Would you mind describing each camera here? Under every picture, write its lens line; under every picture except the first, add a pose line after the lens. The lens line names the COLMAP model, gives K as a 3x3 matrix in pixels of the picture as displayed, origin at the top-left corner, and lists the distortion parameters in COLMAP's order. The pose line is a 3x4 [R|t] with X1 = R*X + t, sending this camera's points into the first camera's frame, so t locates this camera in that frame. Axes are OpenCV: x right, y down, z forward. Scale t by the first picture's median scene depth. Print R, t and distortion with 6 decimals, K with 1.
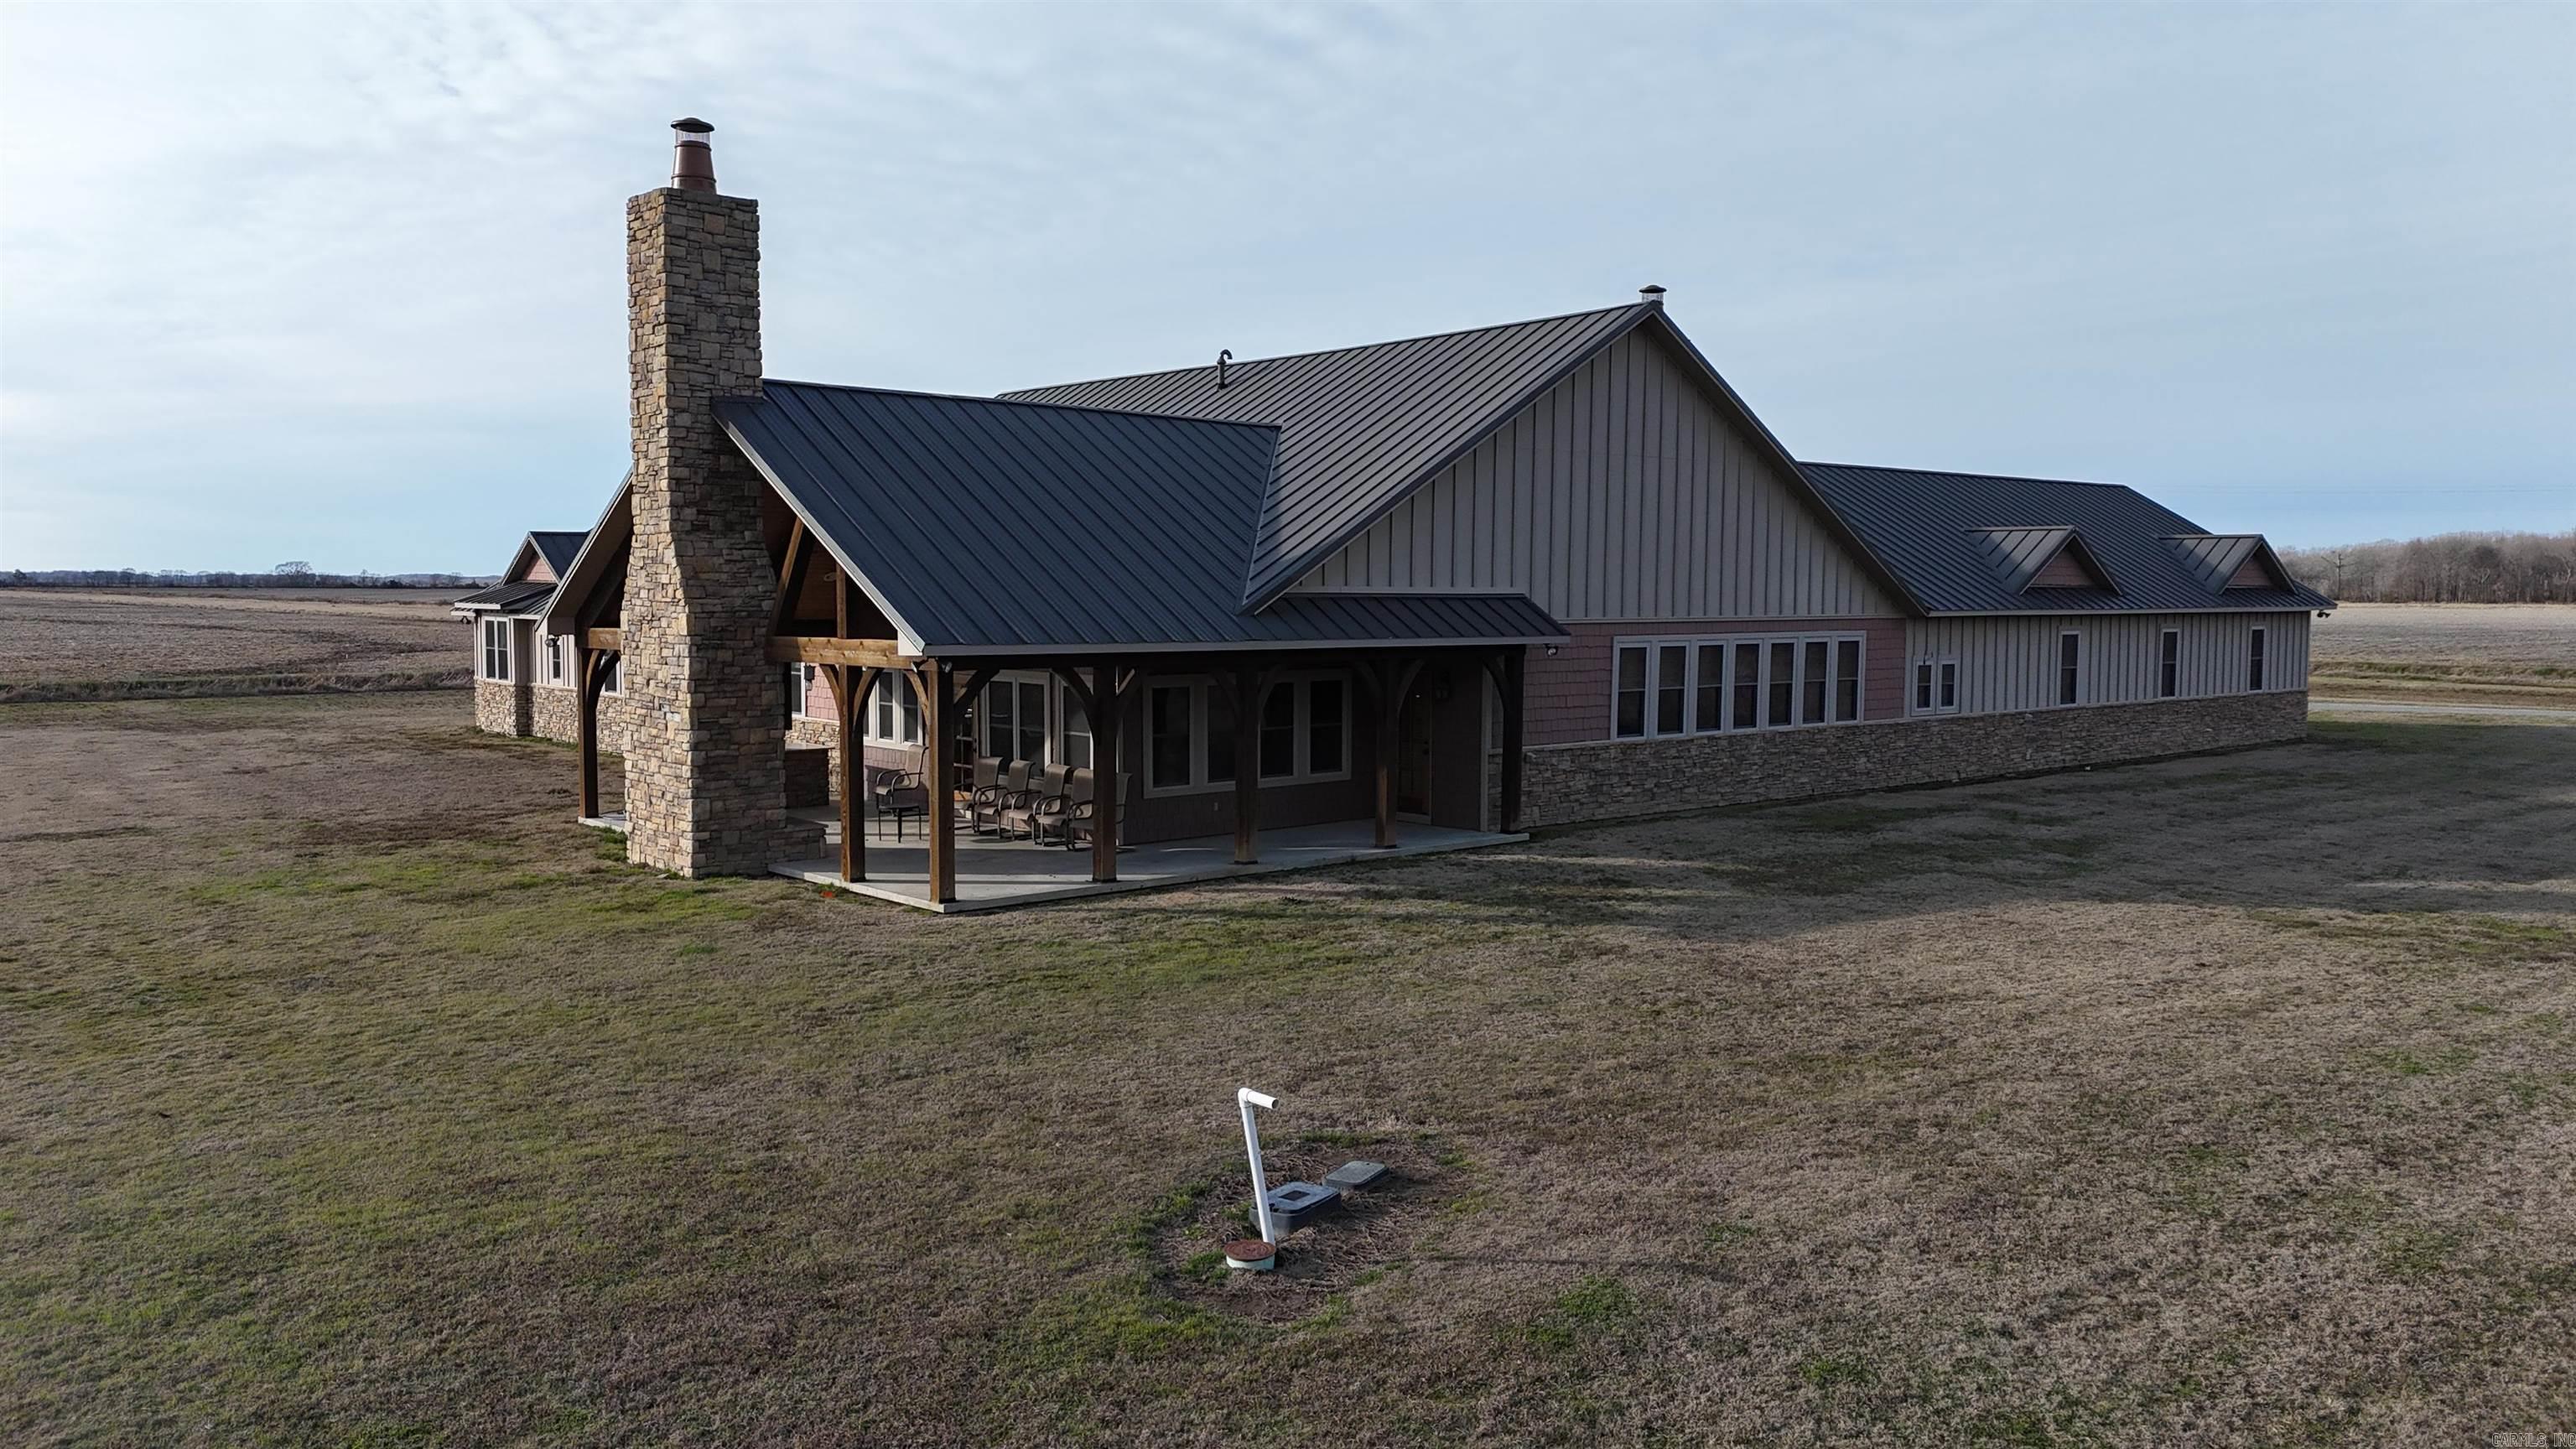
lens RADIAL K [[1882.0, 0, 1289.6], [0, 1882.0, 727.7], [0, 0, 1]] dist [0.079382, -0.077209]
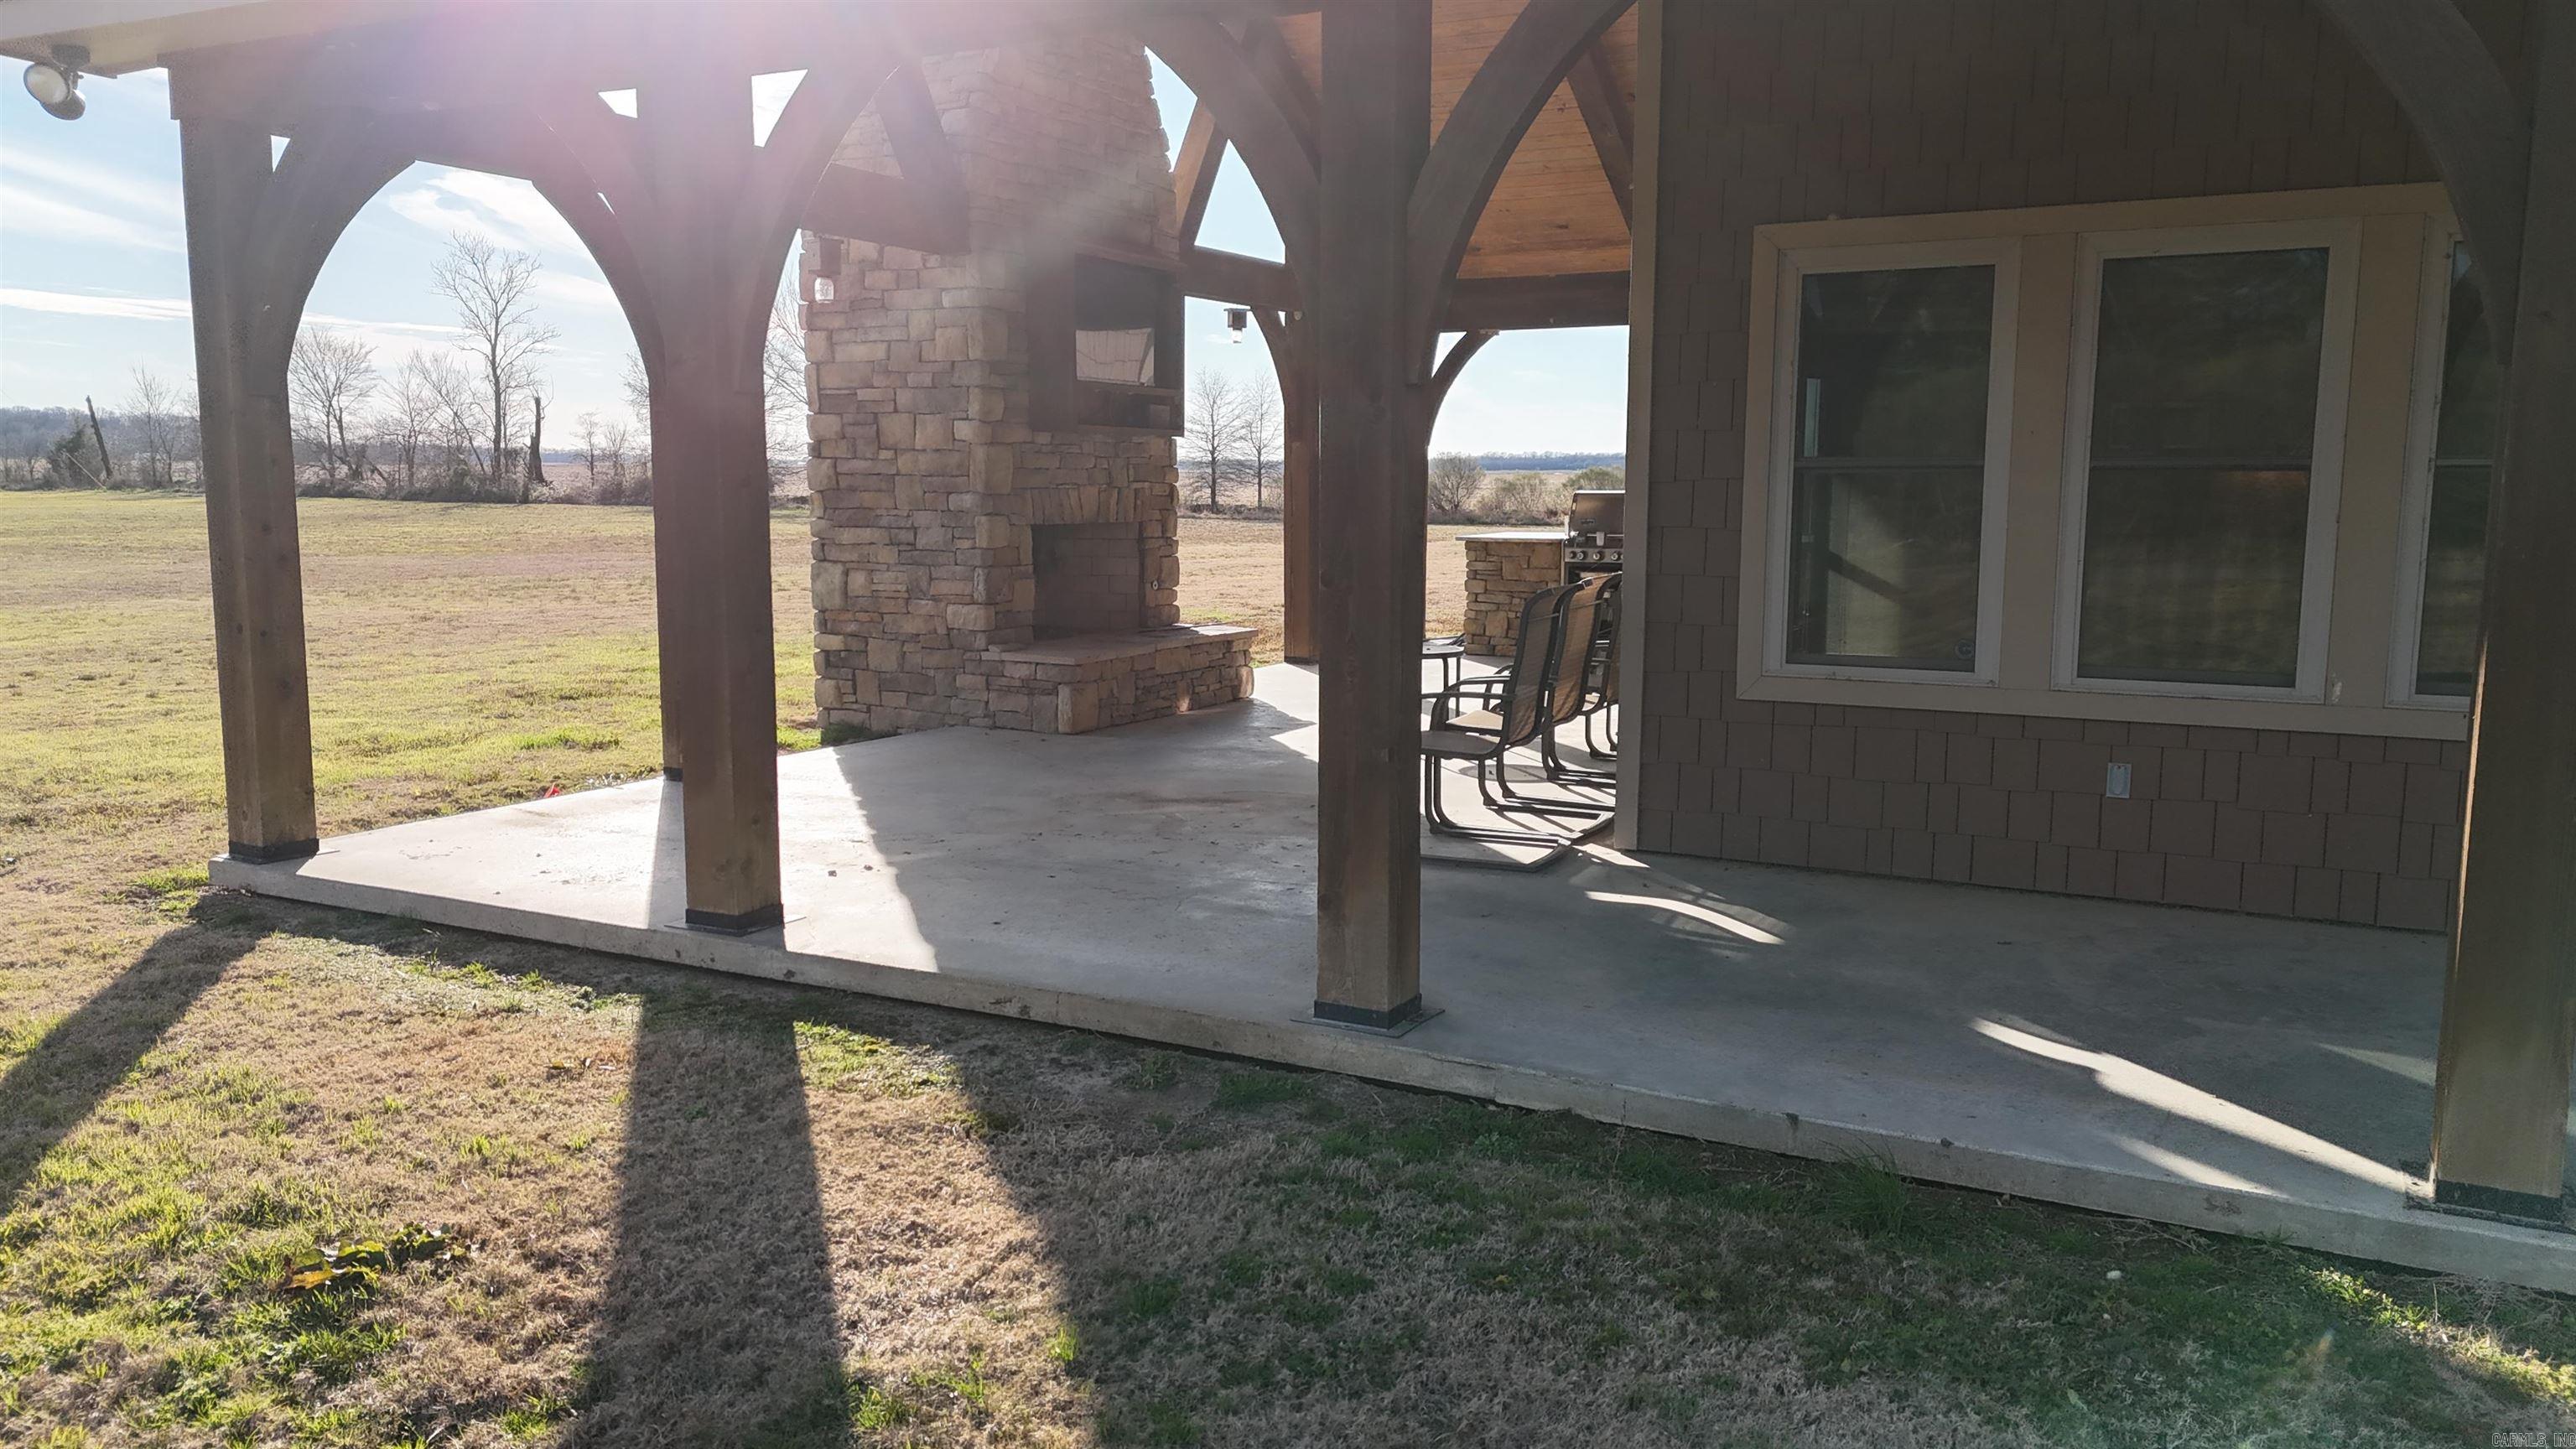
lens RADIAL K [[1882.0, 0, 1277.9], [0, 1882.0, 739.4], [0, 0, 1]] dist [0.079382, -0.077209]
pose [[0.377731, 0.117430, -0.918439, 0.164502], [-0.084336, 0.992165, 0.092172, 0.027985], [0.922067, 0.042641, 0.384675, 0.912349]]
